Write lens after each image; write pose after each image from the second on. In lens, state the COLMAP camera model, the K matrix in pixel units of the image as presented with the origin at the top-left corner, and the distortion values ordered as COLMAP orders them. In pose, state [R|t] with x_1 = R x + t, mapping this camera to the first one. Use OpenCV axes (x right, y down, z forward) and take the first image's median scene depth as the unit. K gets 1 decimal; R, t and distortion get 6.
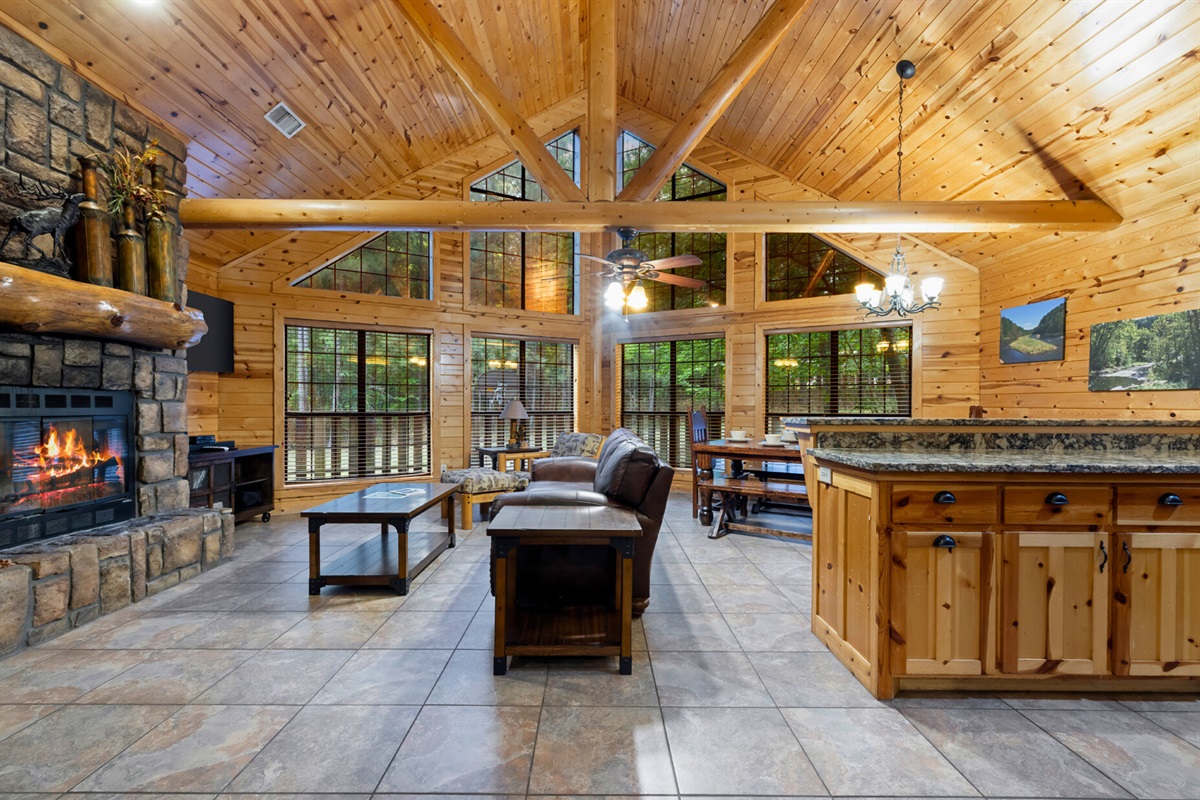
lens RADIAL K [[523.6, 0, 594.8], [0, 523.6, 407.6], [0, 0, 1]] dist [0.003321, 0.000272]
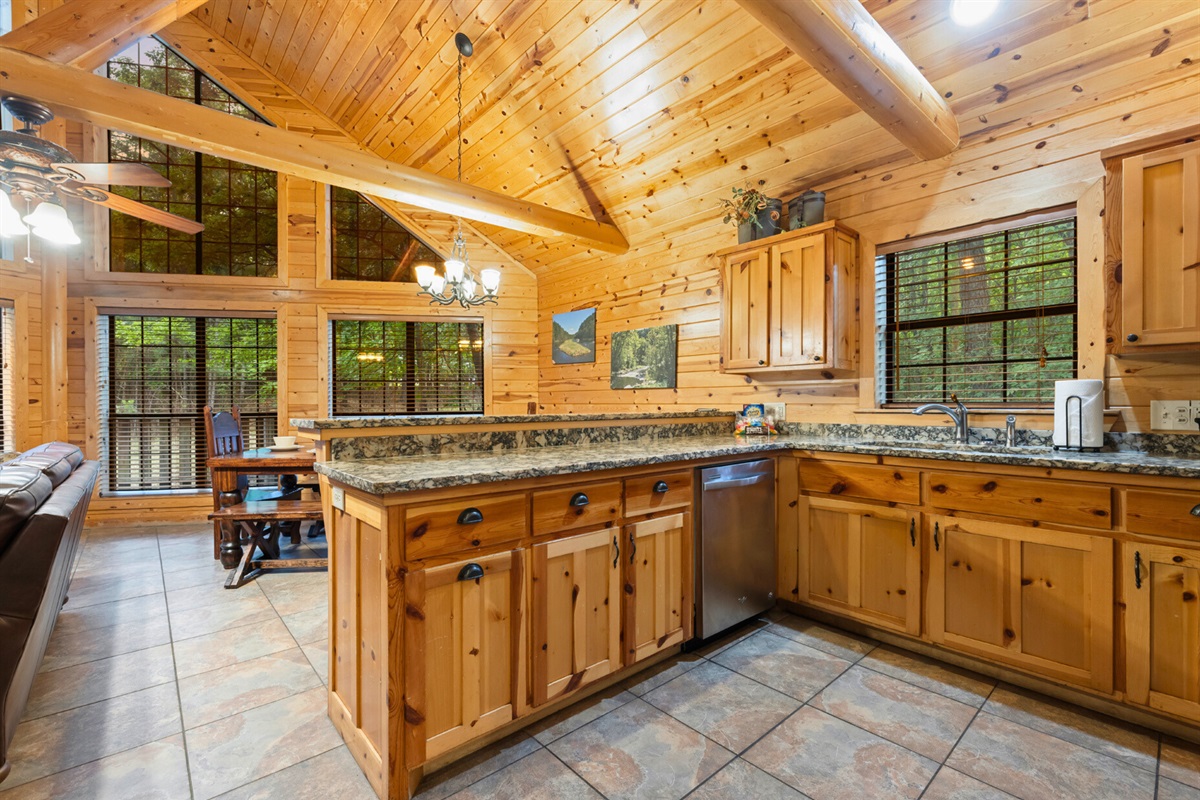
lens RADIAL K [[523.6, 0, 594.8], [0, 523.6, 407.6], [0, 0, 1]] dist [0.003321, 0.000272]
pose [[0.755697, -0.012545, 0.654801, 0.171909], [0.011264, 0.999918, 0.006156, 0.002663], [-0.654825, 0.002724, 0.755776, 0.163216]]
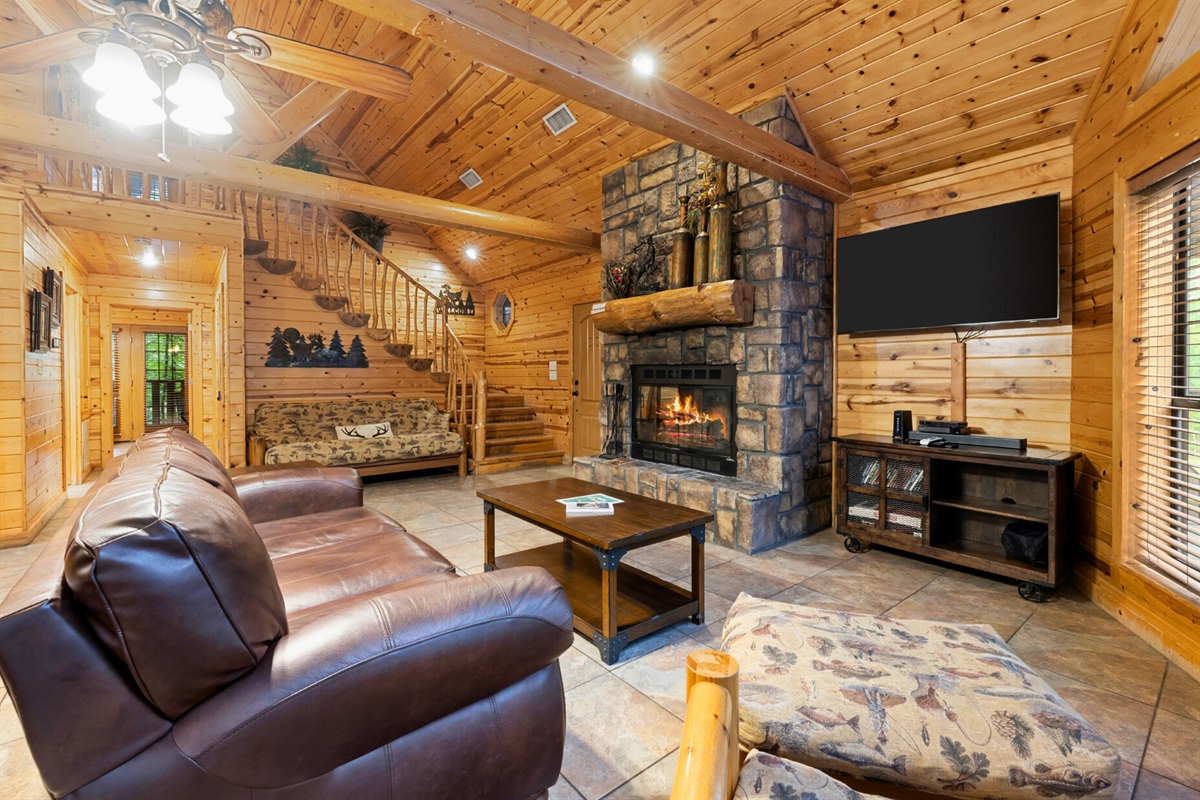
lens RADIAL K [[522.3, 0, 595.7], [0, 522.3, 380.0], [0, 0, 1]] dist [0.001740, 0.000242]
pose [[-0.781466, 0.005311, -0.623926, 0.057768], [-0.004286, 0.999894, 0.013879, -0.012525], [0.623934, 0.013520, -0.781360, 1.689629]]
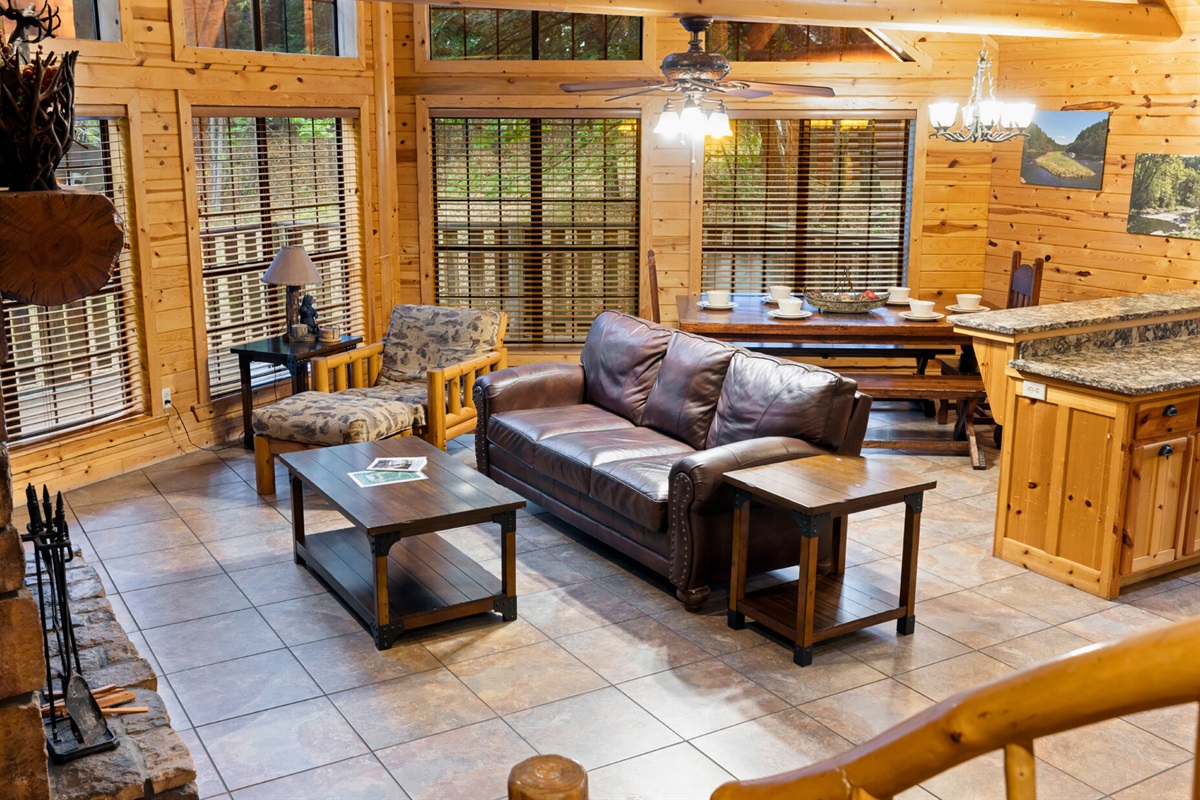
lens RADIAL K [[1194.9, 0, 598.7], [0, 1194.9, 381.7], [0, 0, 1]] dist [-0.002828, 0.008032]
pose [[0.858768, -0.109810, 0.500459, -0.912335], [0.003157, 0.977879, 0.209147, -0.235808], [-0.512355, -0.178029, 0.840118, -0.261131]]
